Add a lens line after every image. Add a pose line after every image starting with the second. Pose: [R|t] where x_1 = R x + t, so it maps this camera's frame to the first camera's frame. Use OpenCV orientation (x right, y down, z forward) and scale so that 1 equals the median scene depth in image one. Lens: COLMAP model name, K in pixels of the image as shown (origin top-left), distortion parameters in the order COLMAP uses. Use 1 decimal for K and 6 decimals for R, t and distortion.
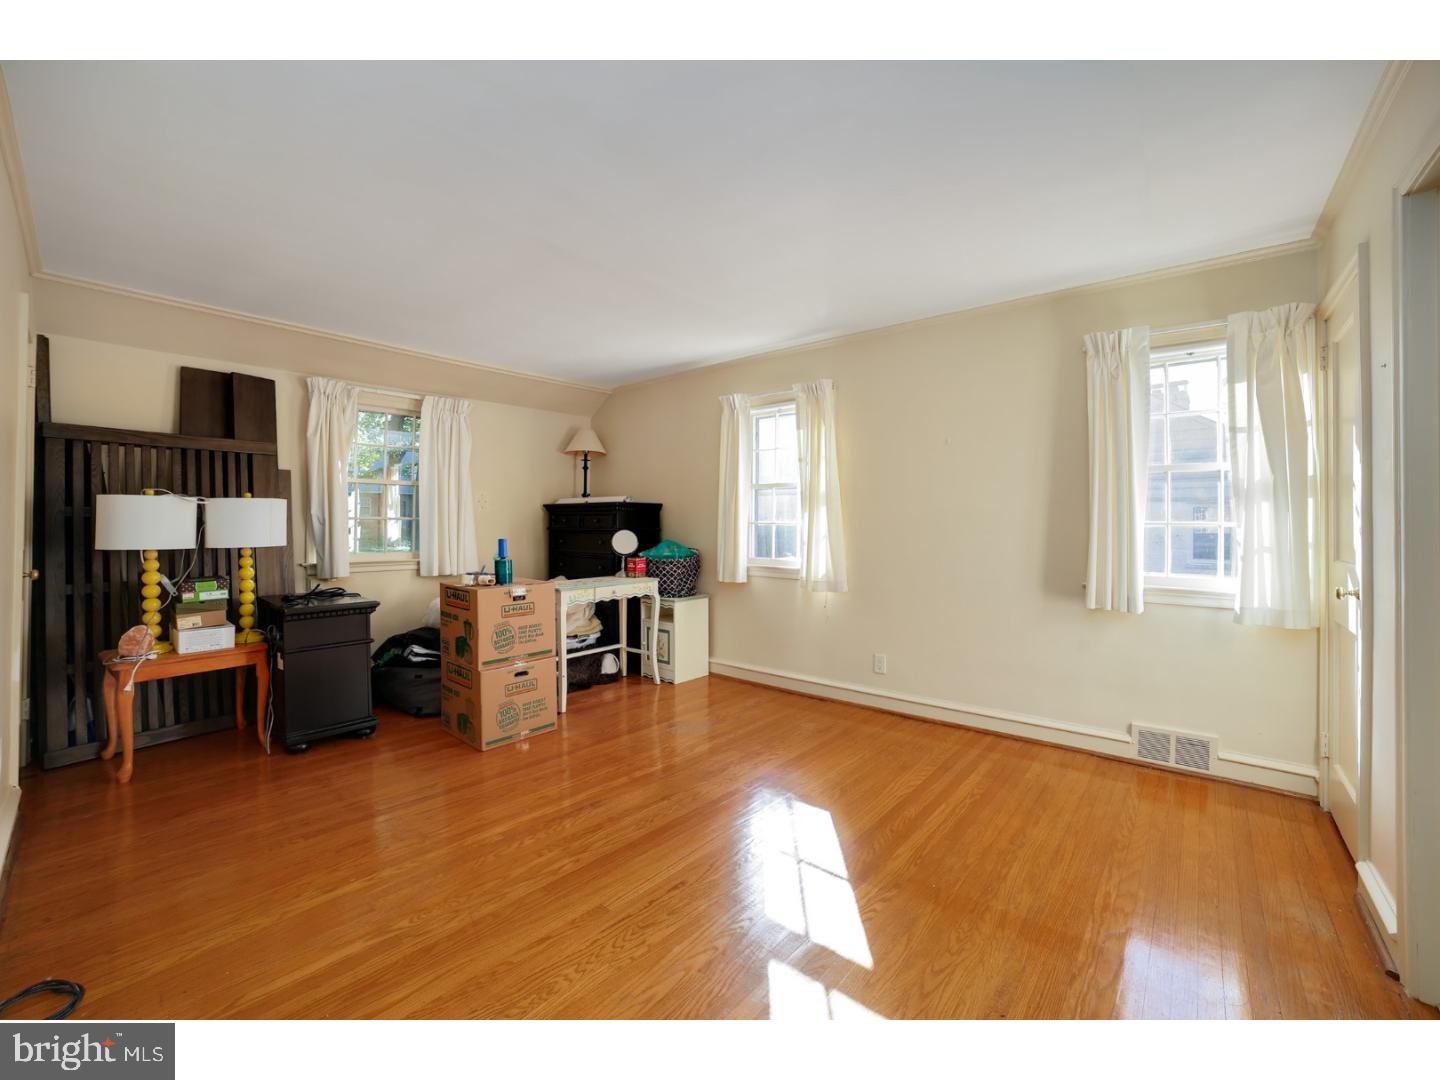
lens RADIAL K [[601.9, 0, 716.6], [0, 601.9, 519.3], [0, 0, 1]] dist [-0.129331, 0.041873]
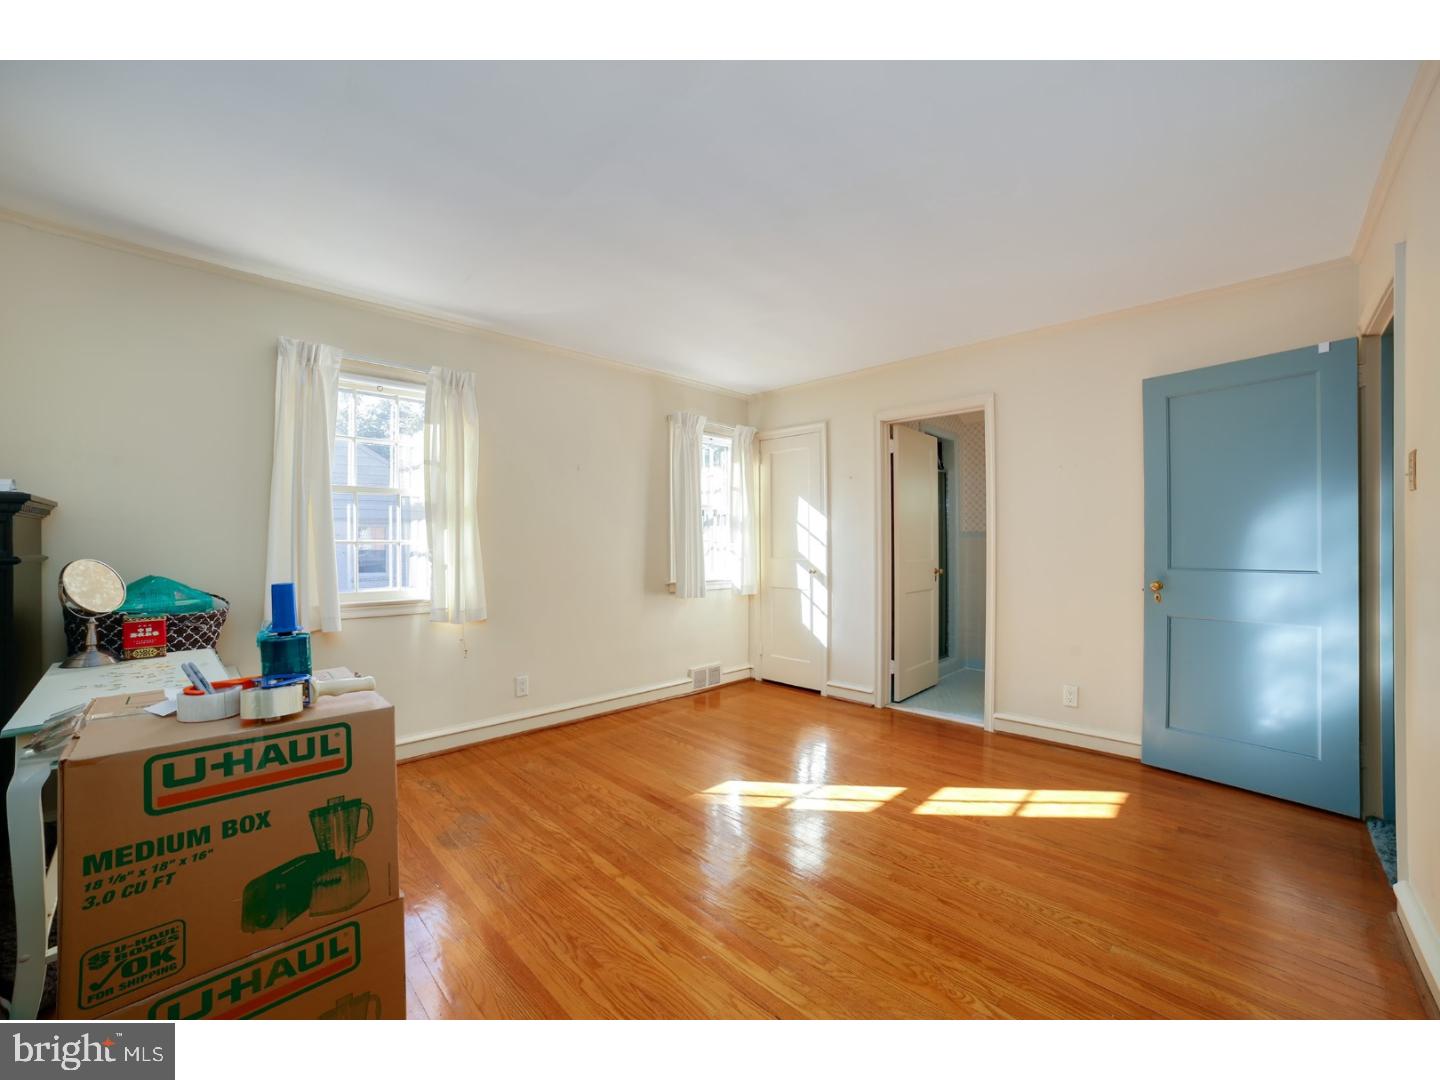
lens RADIAL K [[591.2, 0, 728.1], [0, 591.2, 538.8], [0, 0, 1]] dist [-0.109496, 0.038857]
pose [[0.037474, 0.000421, 0.999297, -0.755794], [-0.004503, 0.999990, -0.000252, 0.002056], [-0.999287, -0.004490, 0.037476, 0.716486]]
